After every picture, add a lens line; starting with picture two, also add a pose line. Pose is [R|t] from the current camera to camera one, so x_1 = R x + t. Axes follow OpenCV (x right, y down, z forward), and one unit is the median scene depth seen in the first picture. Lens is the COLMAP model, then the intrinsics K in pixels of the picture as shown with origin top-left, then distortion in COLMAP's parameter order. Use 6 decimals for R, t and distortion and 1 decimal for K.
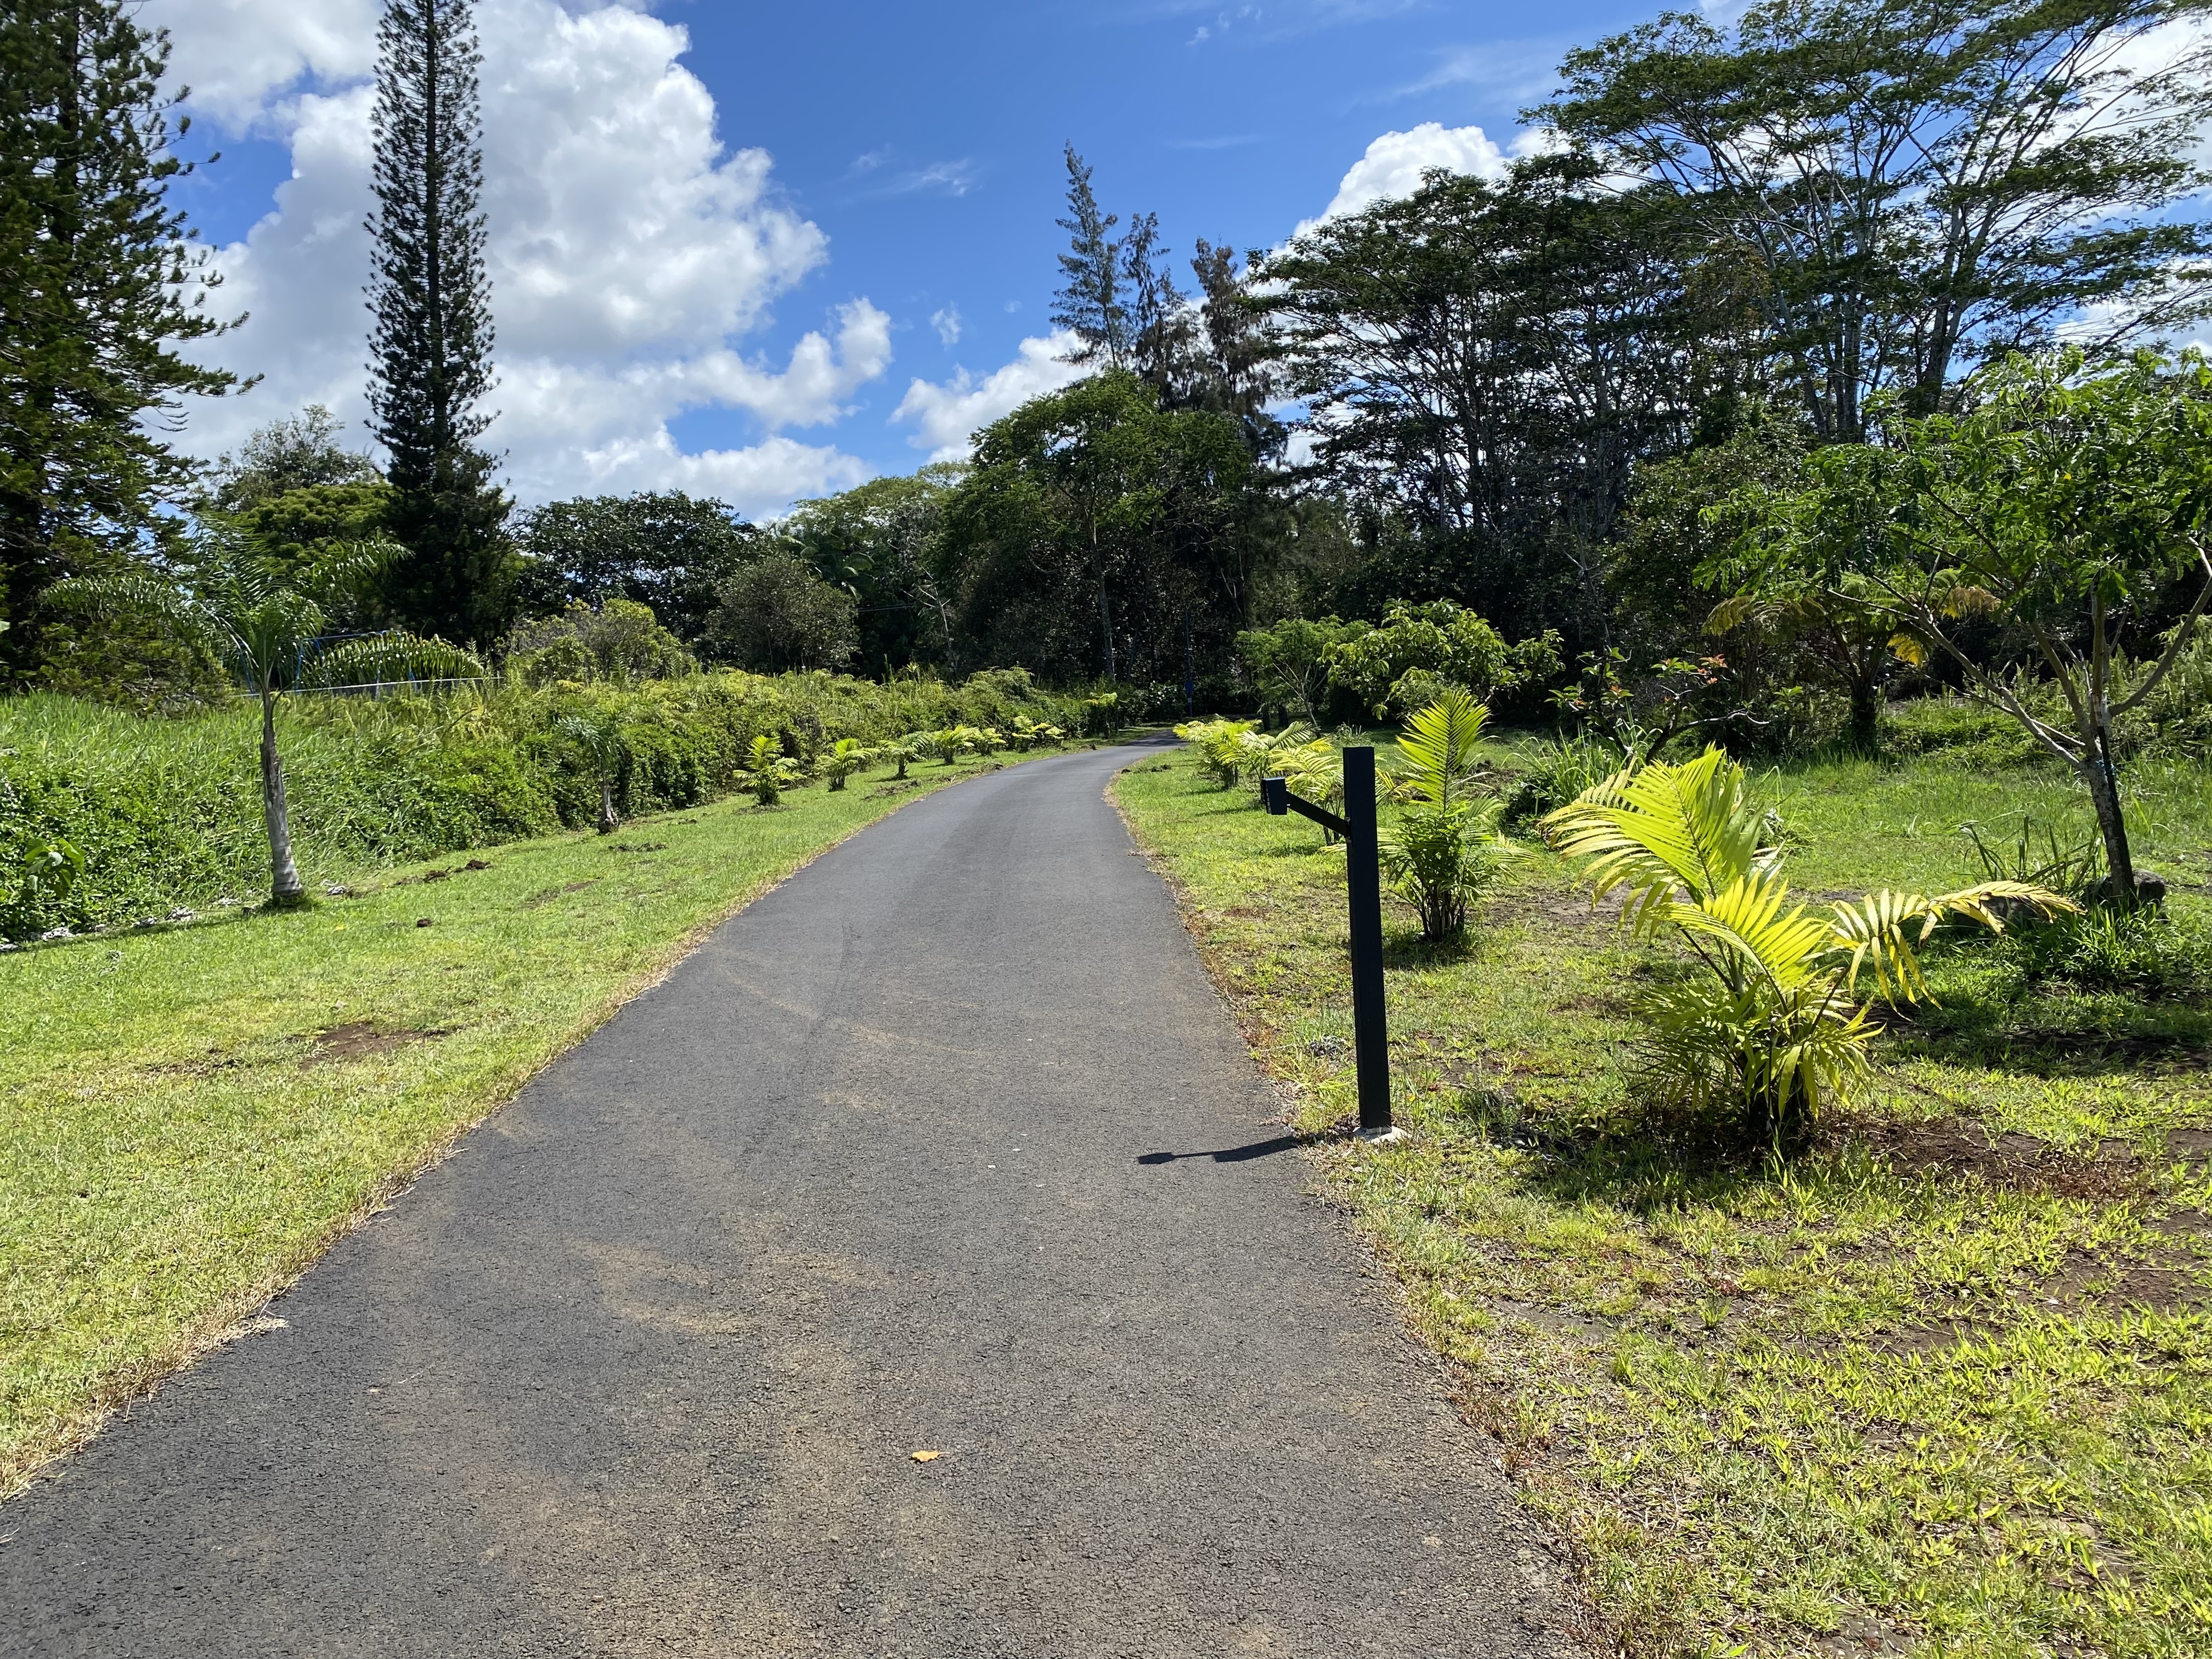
lens RADIAL K [[1625.8, 0, 1106.0], [0, 1625.8, 829.5], [0, 0, 1]] dist [-0.001358, 0.001533]
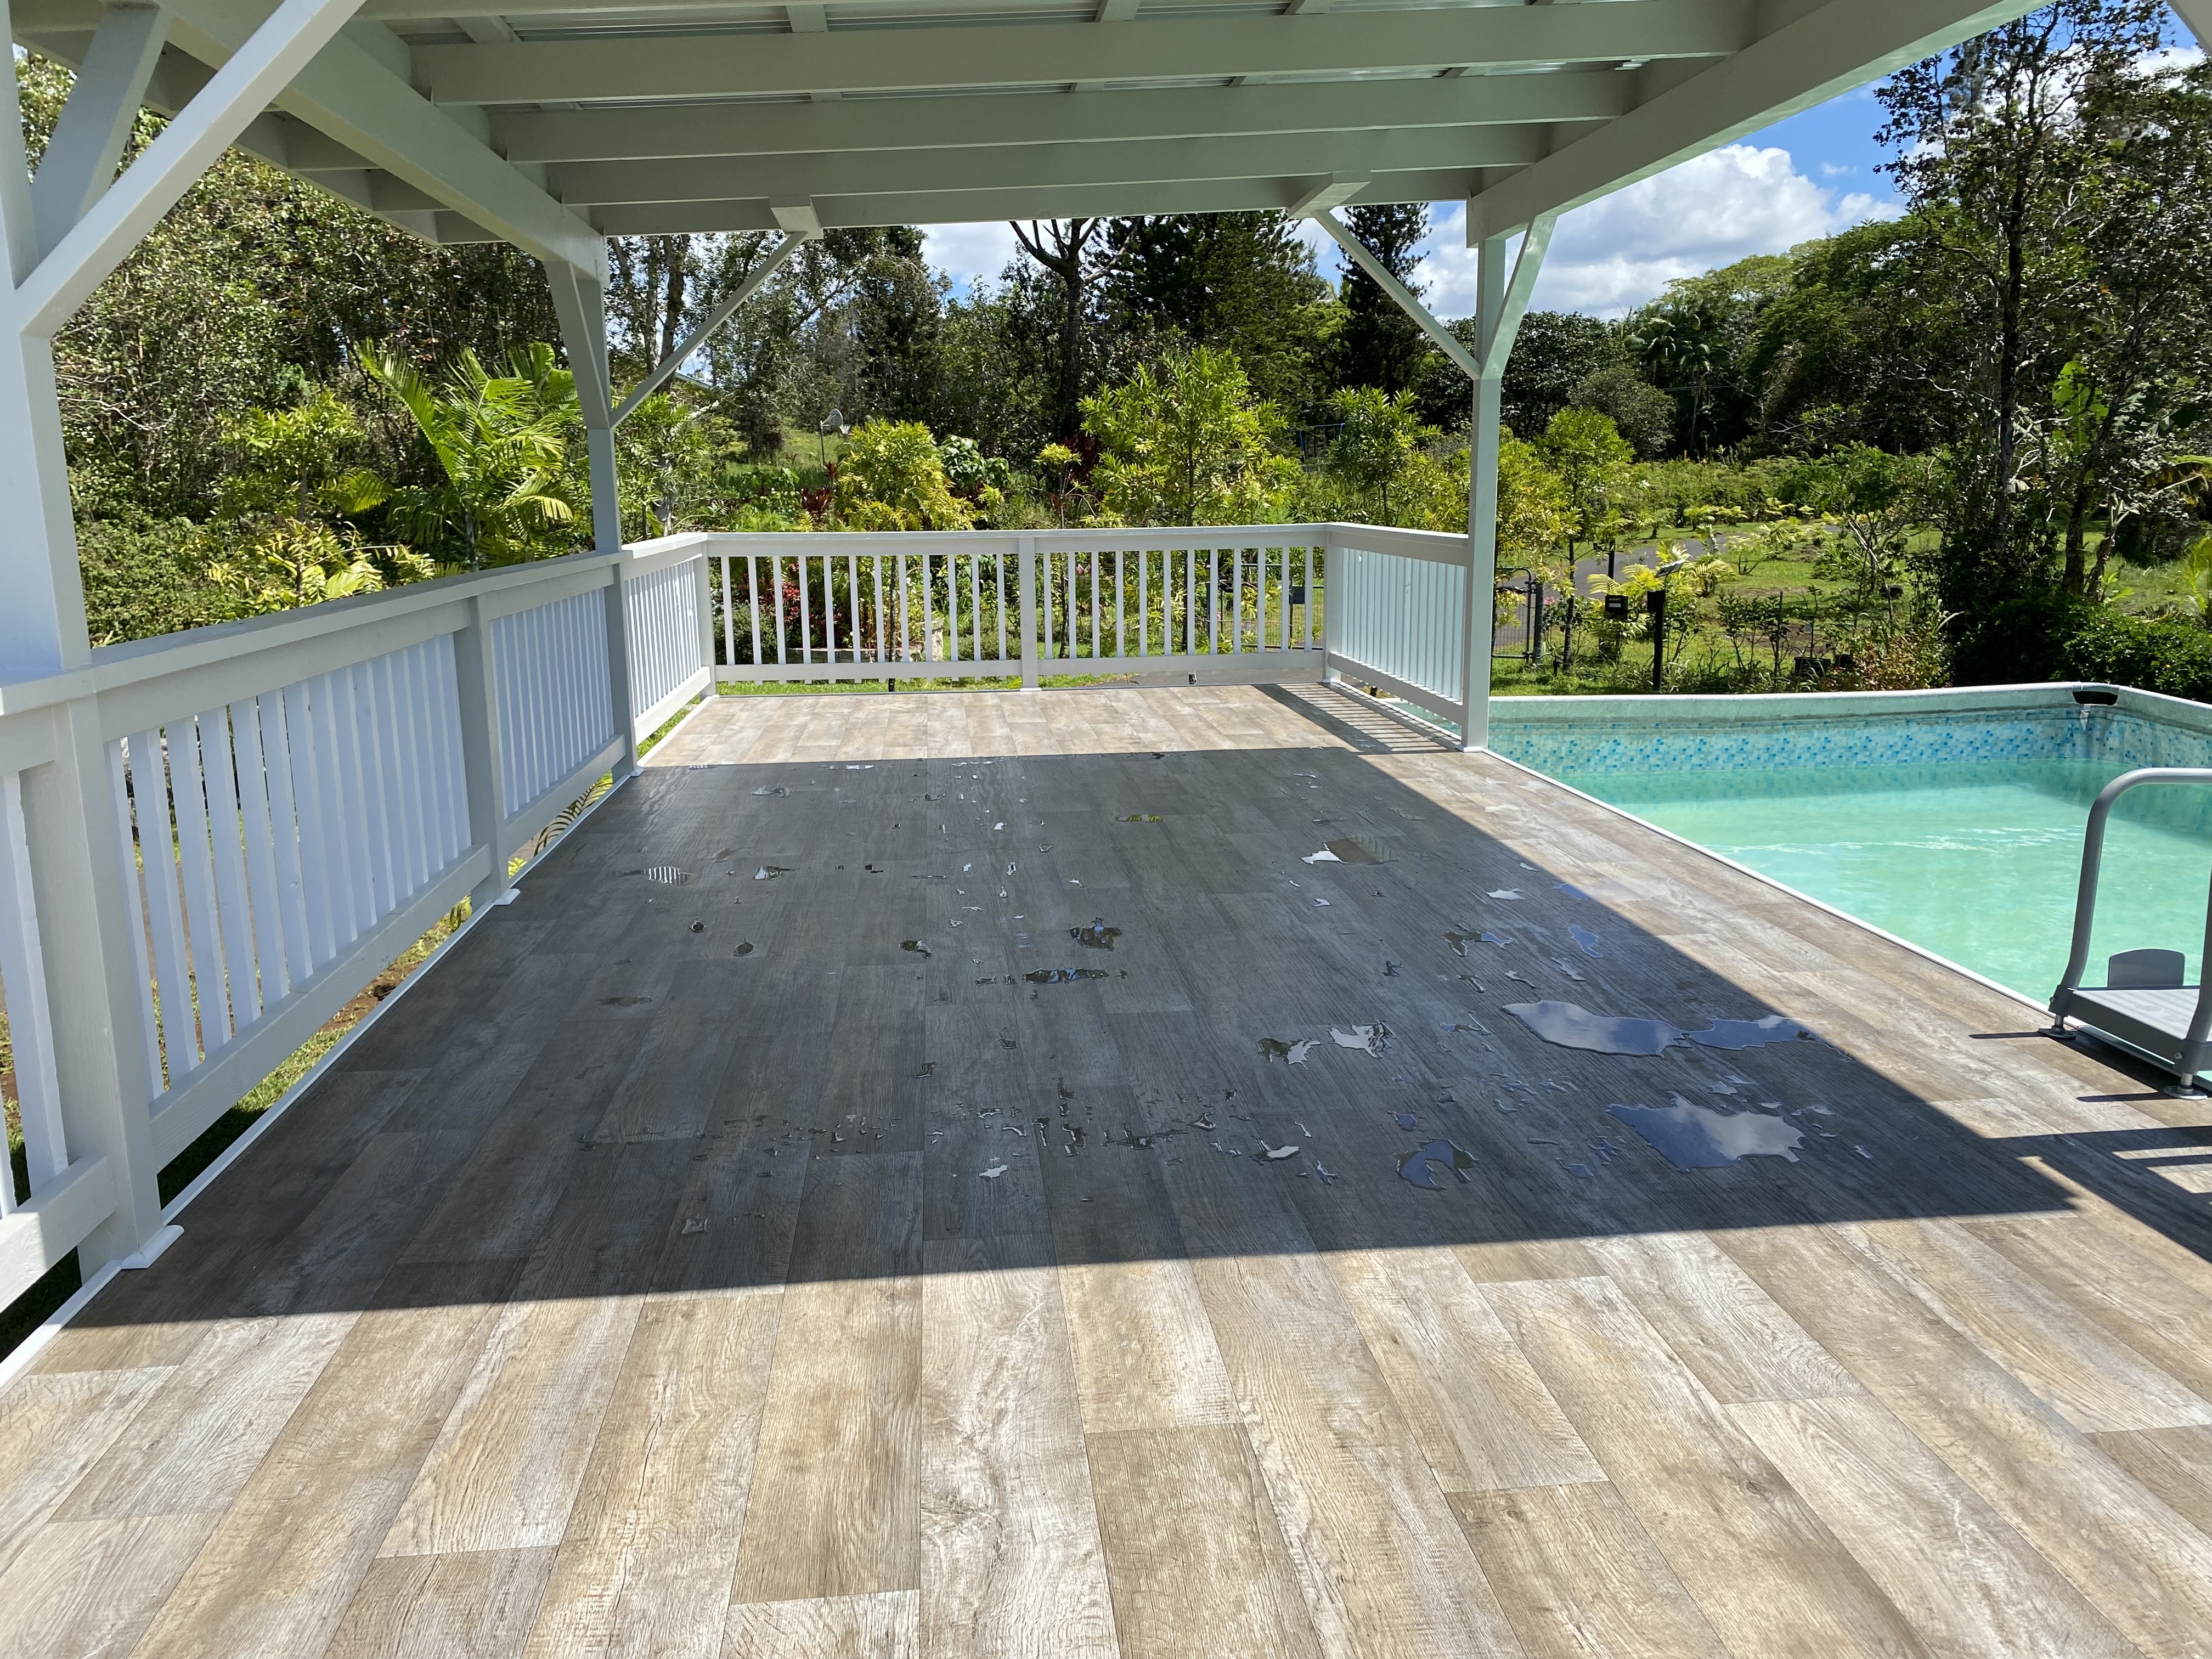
lens RADIAL K [[1625.8, 0, 1106.0], [0, 1625.8, 829.5], [0, 0, 1]] dist [-0.001358, 0.001533]
pose [[0.867827, 0.144636, -0.475349, 0.118057], [-0.071006, 0.982976, 0.169459, 0.010273], [0.491767, -0.113308, 0.863323, -0.386552]]
